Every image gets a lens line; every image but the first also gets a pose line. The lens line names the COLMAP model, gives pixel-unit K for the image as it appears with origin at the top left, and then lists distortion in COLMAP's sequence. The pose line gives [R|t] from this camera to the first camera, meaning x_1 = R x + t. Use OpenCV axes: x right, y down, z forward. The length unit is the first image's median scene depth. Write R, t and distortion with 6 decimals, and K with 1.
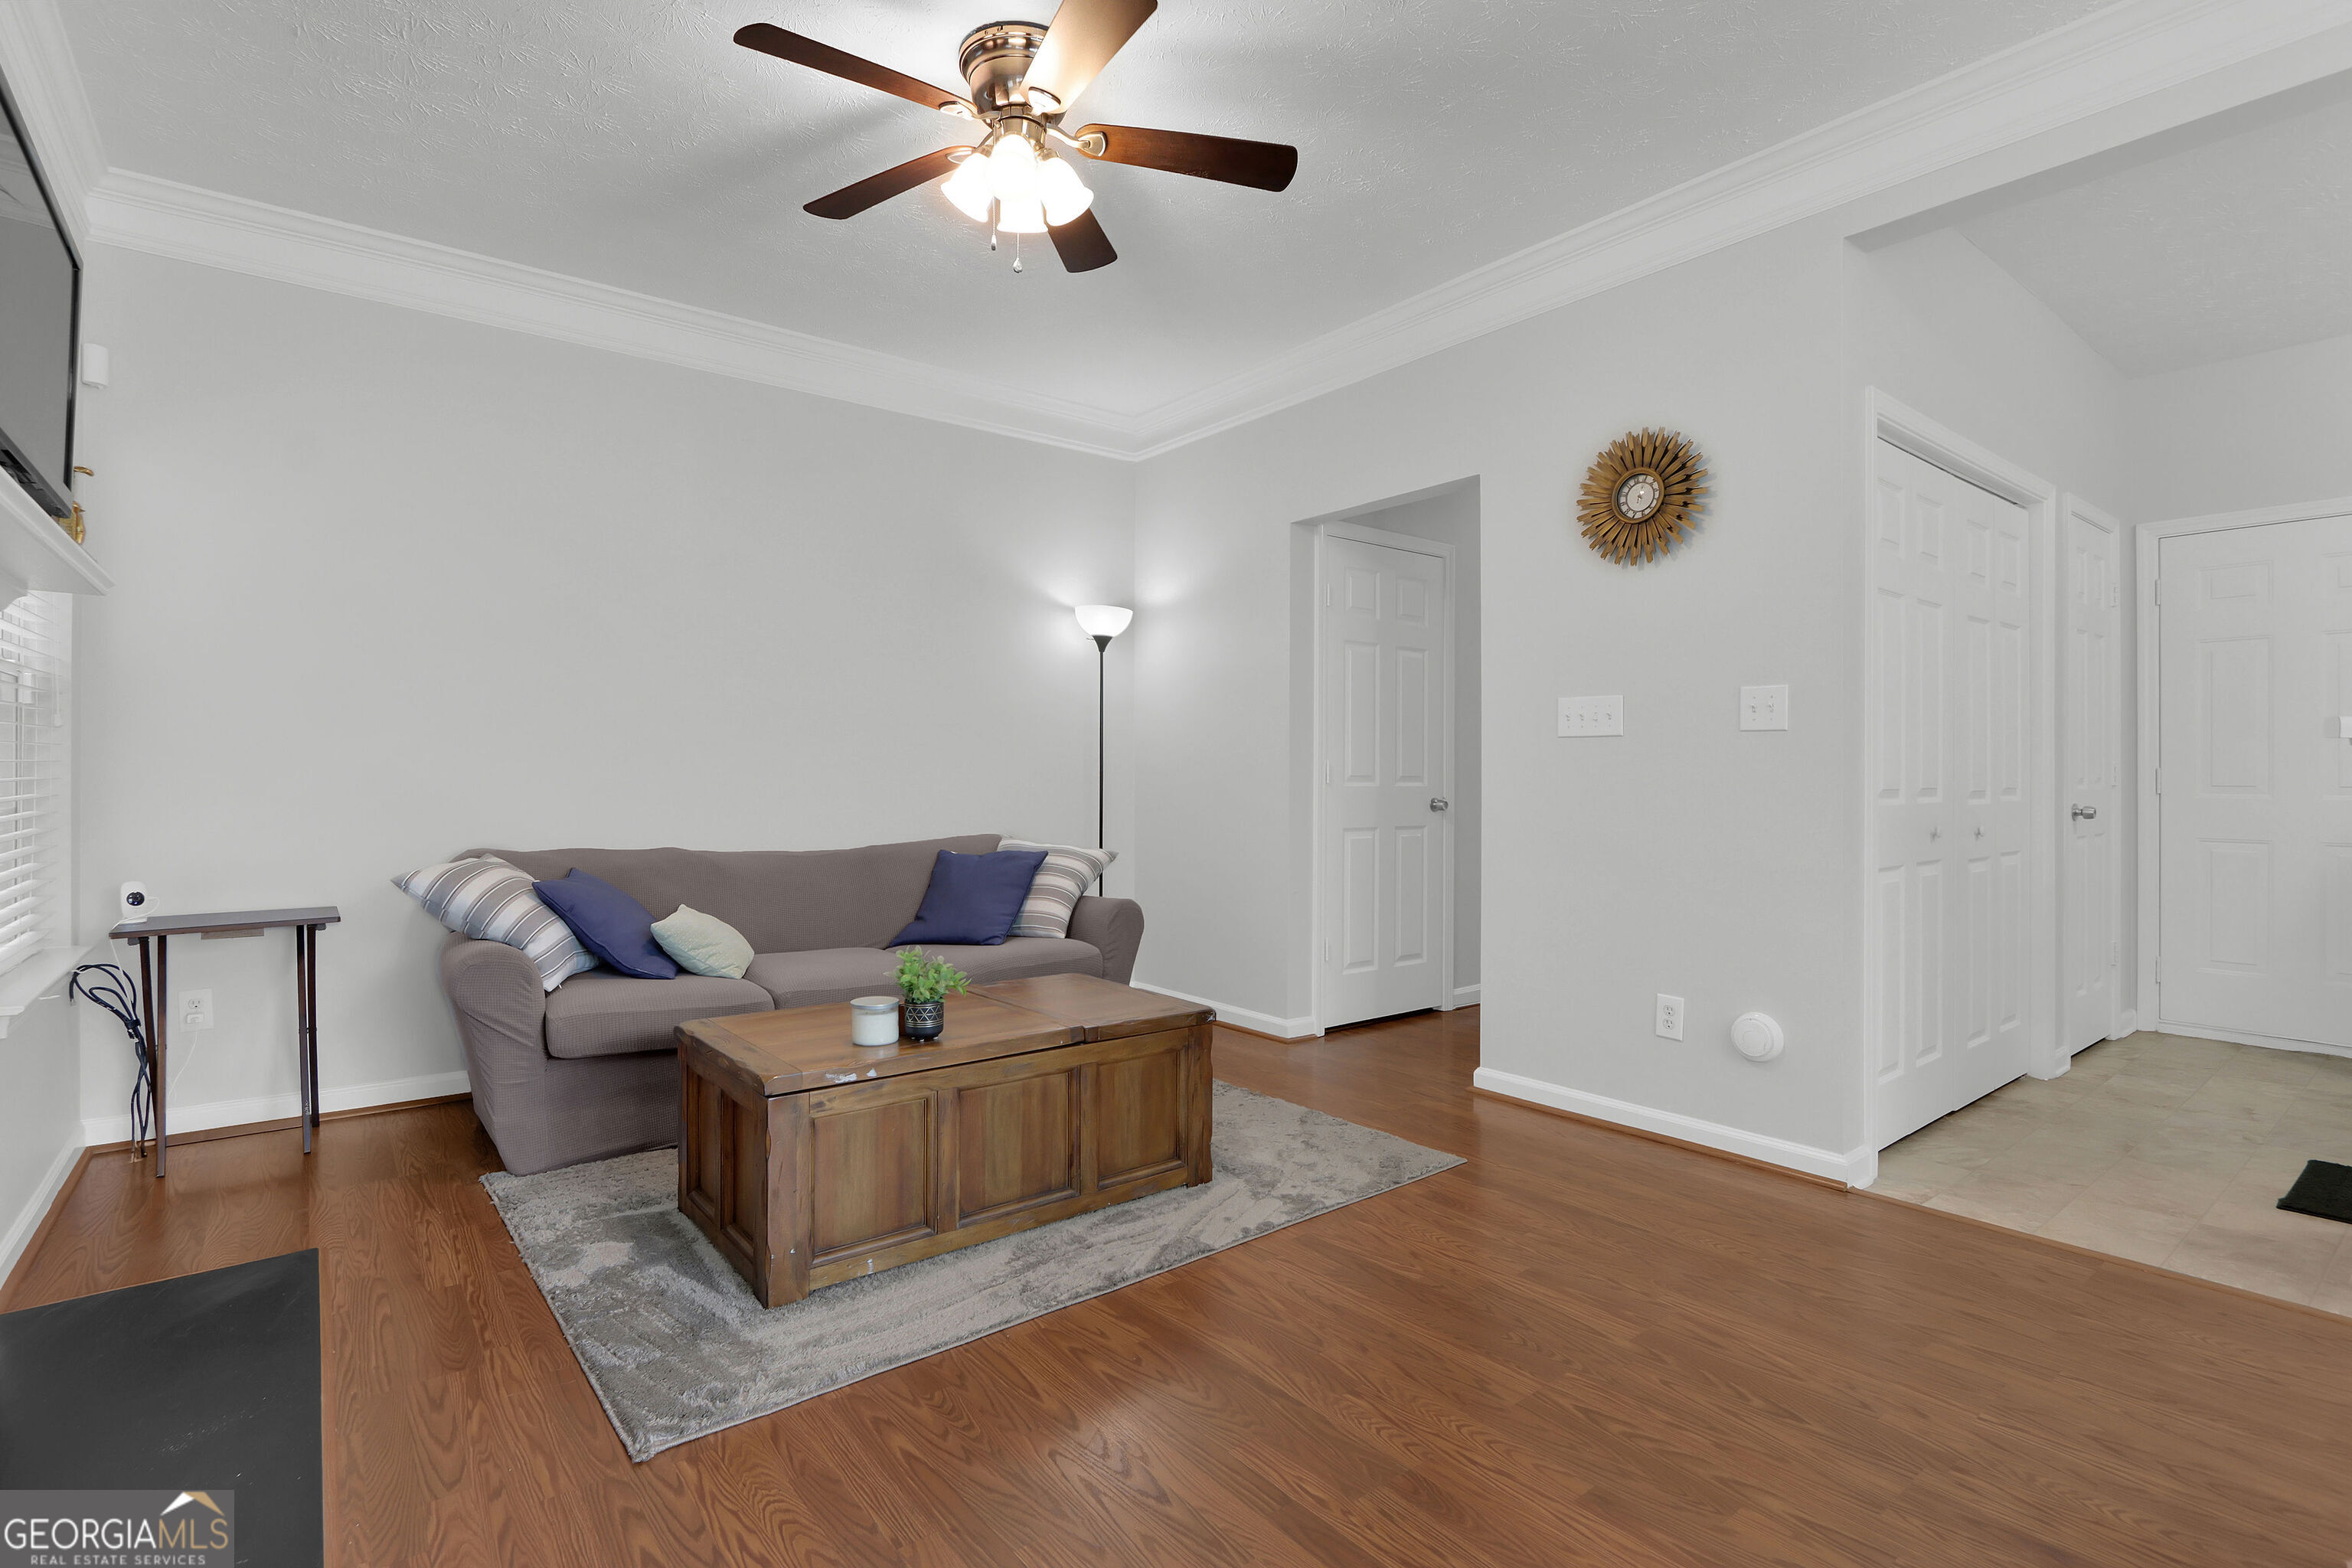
lens RADIAL K [[1108.5, 0, 1162.1], [0, 1108.5, 778.2], [0, 0, 1]] dist [-0.012440, 0.001203]
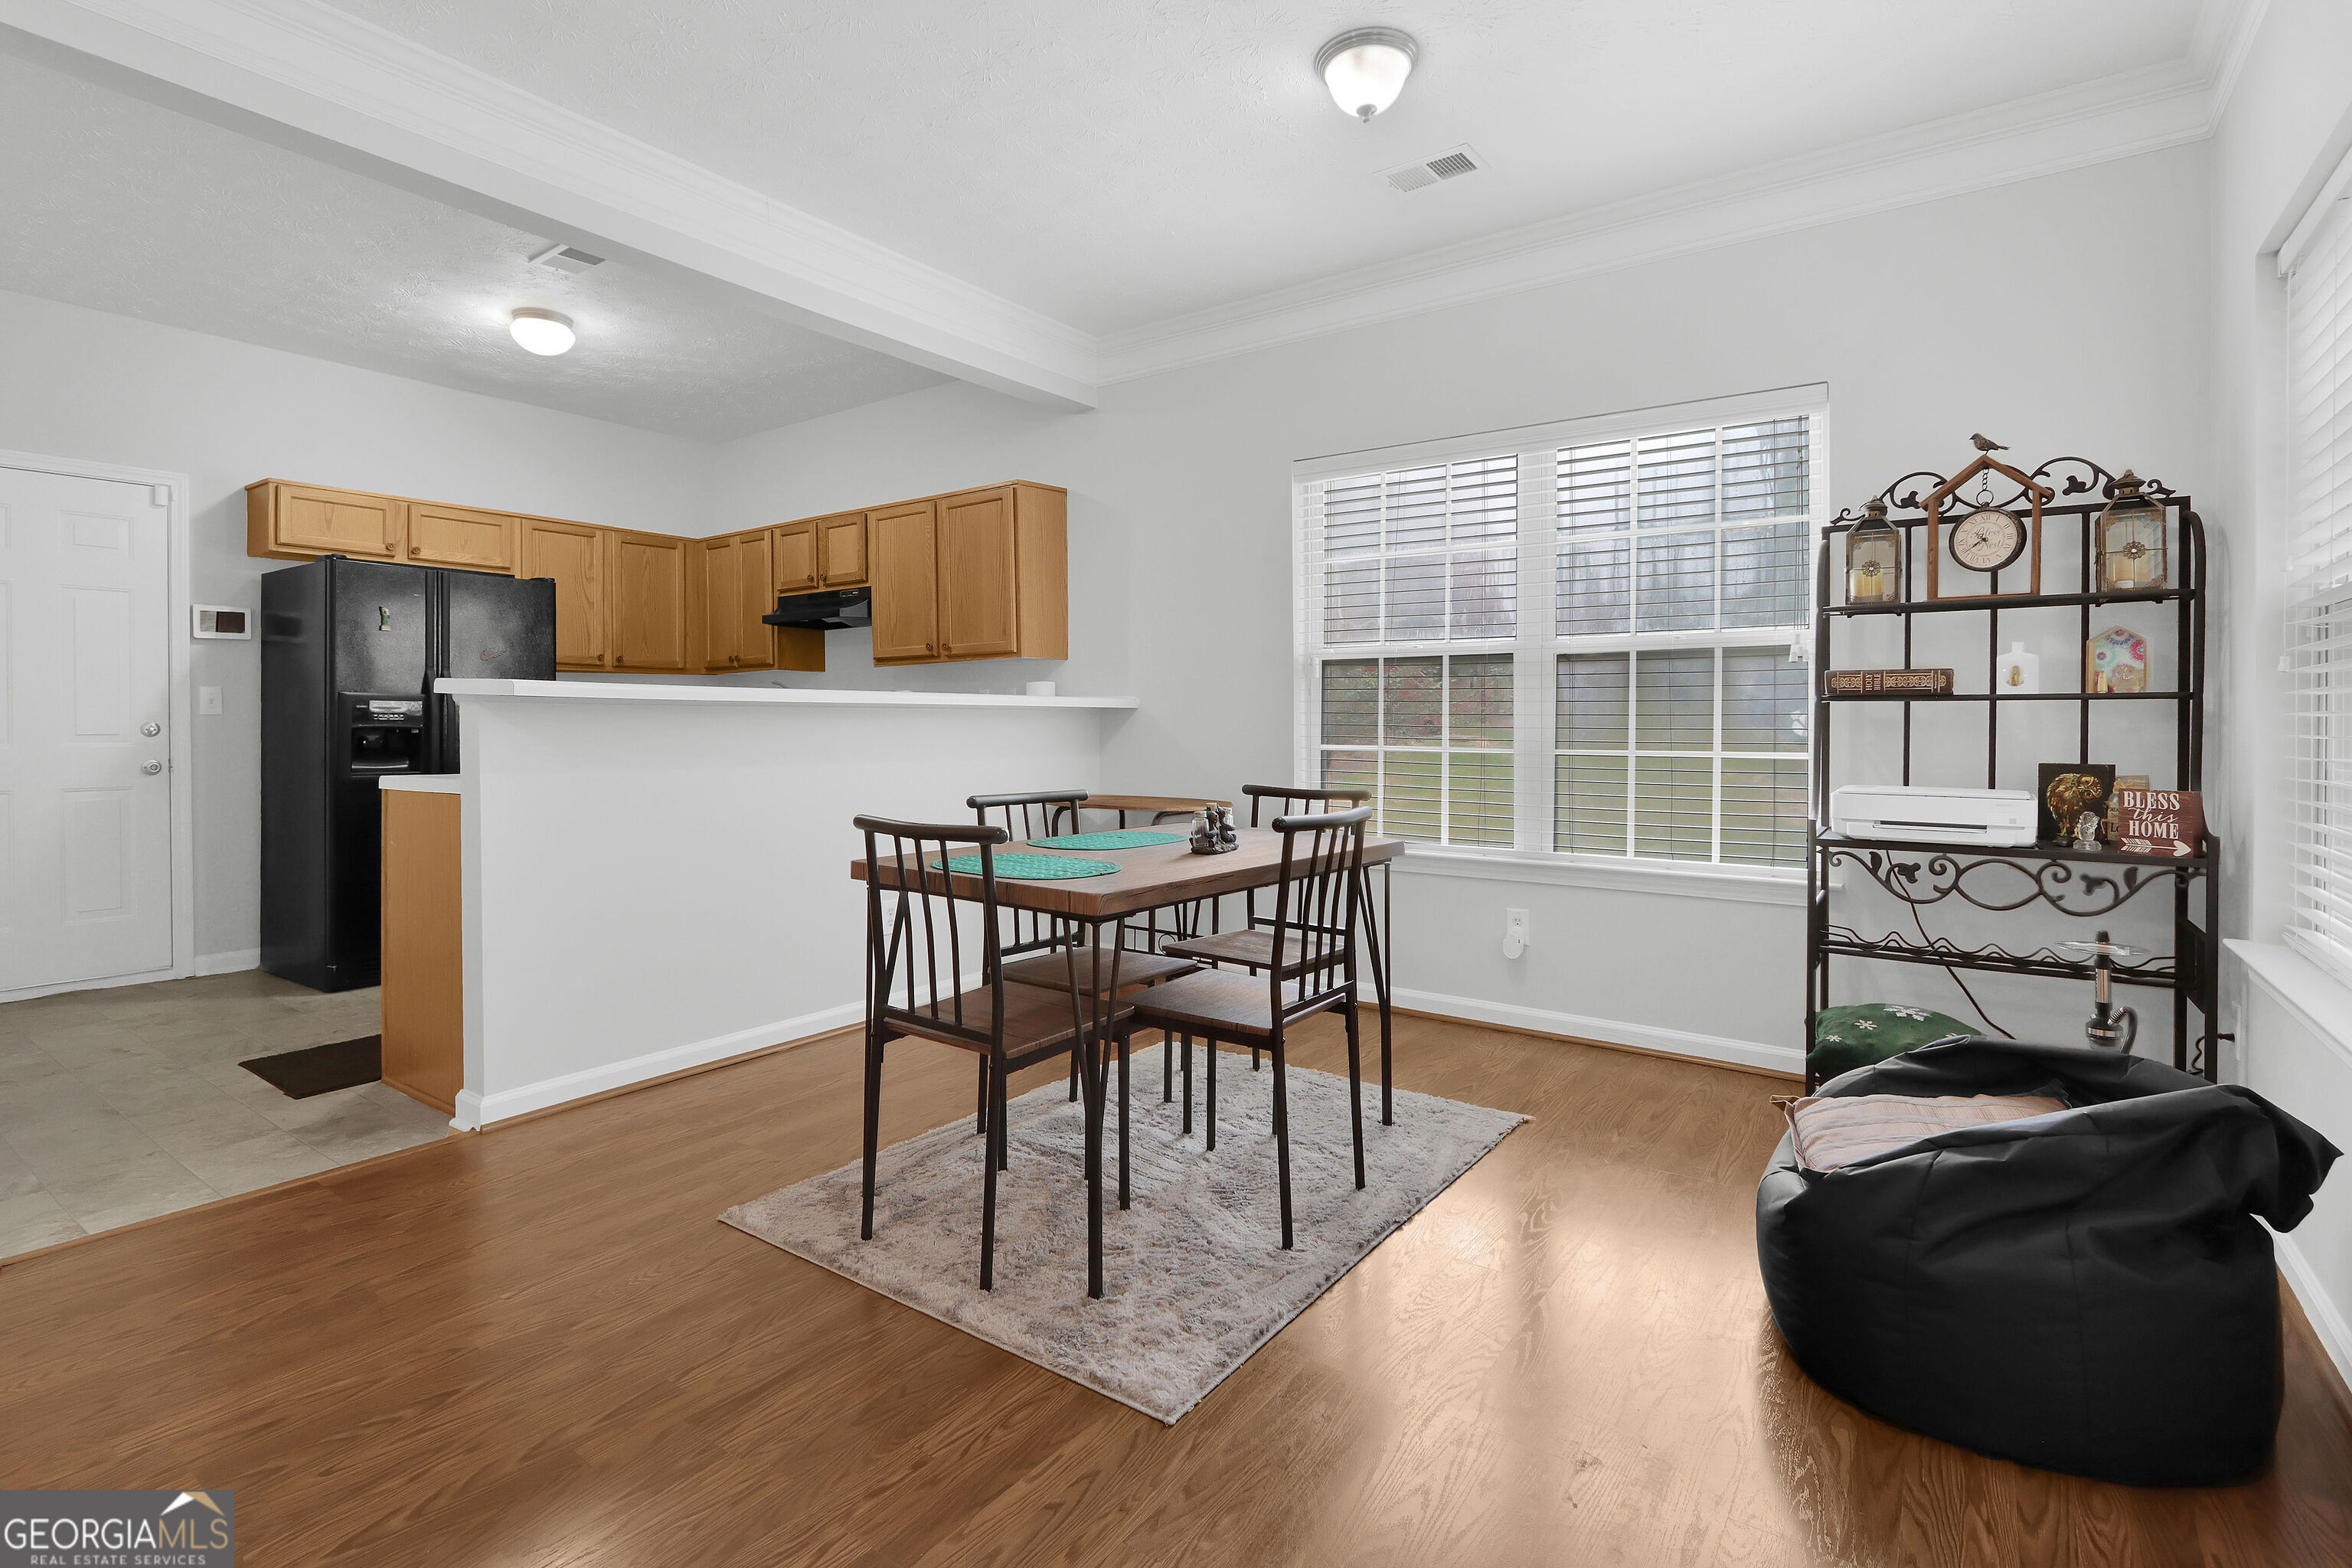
lens RADIAL K [[1111.5, 0, 1169.0], [0, 1111.5, 734.2], [0, 0, 1]] dist [-0.021665, 0.005629]
pose [[-0.278371, -0.009913, 0.960423, -0.329906], [0.004131, 0.999925, 0.011518, 0.000171], [-0.960465, 0.007174, -0.278309, 0.429549]]
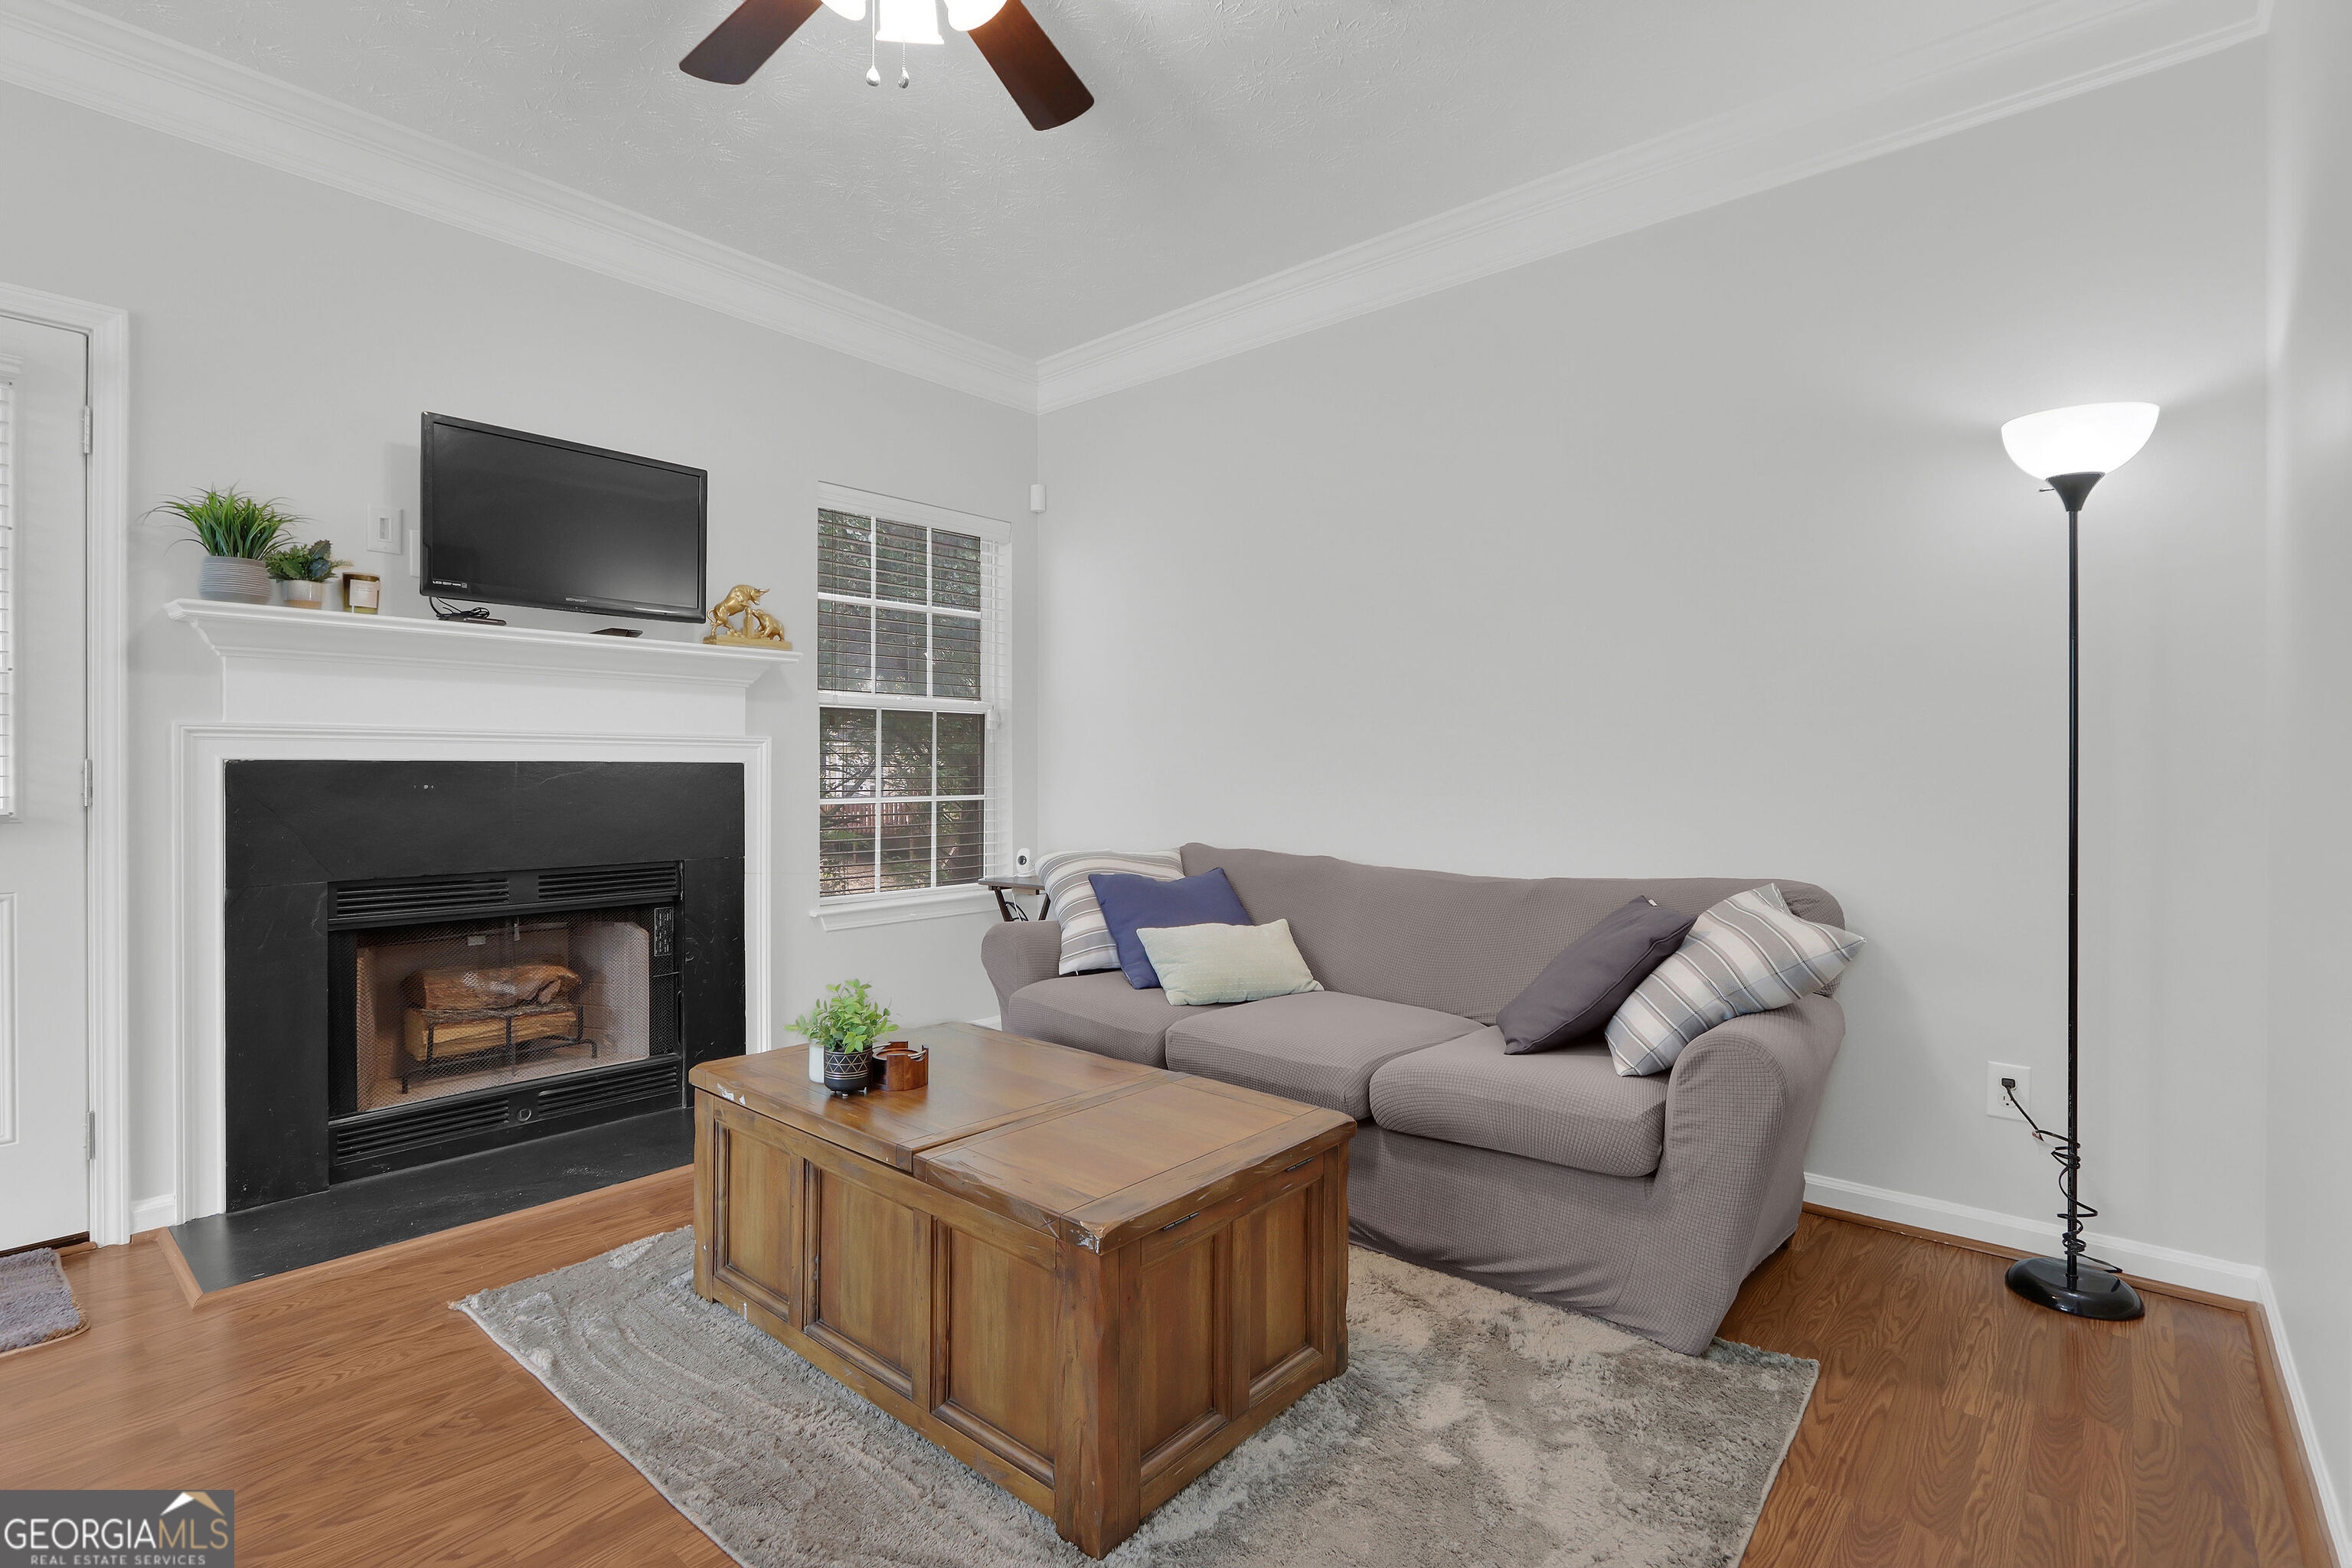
lens RADIAL K [[1108.5, 0, 1155.8], [0, 1108.5, 777.5], [0, 0, 1]] dist [-0.012440, 0.001203]
pose [[0.184804, 0.003860, -0.982768, 0.566436], [-0.006022, 0.999978, 0.002795, -0.004488], [0.982757, 0.005401, 0.184823, 0.944722]]
